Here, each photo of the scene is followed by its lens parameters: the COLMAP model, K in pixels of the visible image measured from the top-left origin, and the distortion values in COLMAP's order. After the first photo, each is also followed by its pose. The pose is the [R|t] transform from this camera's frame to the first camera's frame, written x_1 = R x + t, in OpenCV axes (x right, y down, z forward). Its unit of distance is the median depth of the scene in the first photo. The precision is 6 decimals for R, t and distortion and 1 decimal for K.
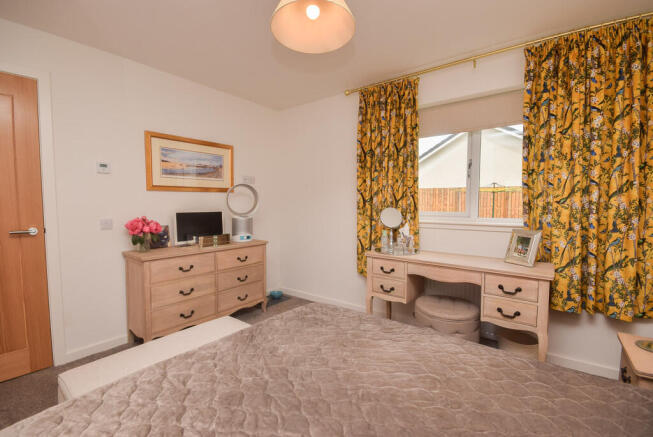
lens RADIAL K [[297.7, 0, 326.7], [0, 297.7, 221.4], [0, 0, 1]] dist [0.004214, 0.000112]
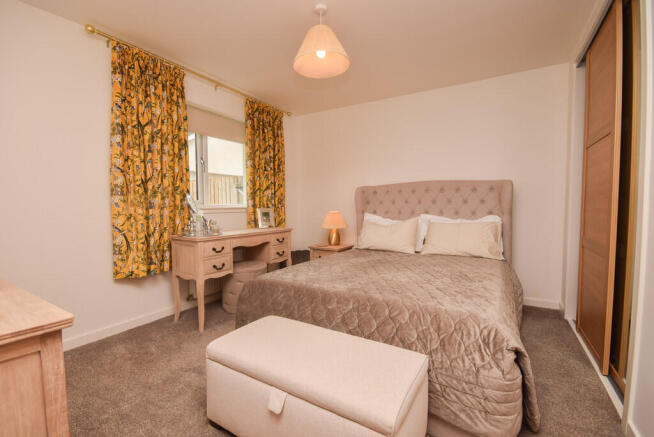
lens RADIAL K [[298.1, 0, 324.1], [0, 298.1, 216.3], [0, 0, 1]] dist [0.004214, 0.000112]
pose [[-0.119266, -0.044755, 0.991853, -0.878445], [0.058116, 0.996956, 0.051973, 0.005297], [-0.991160, 0.063841, -0.116302, 0.687481]]
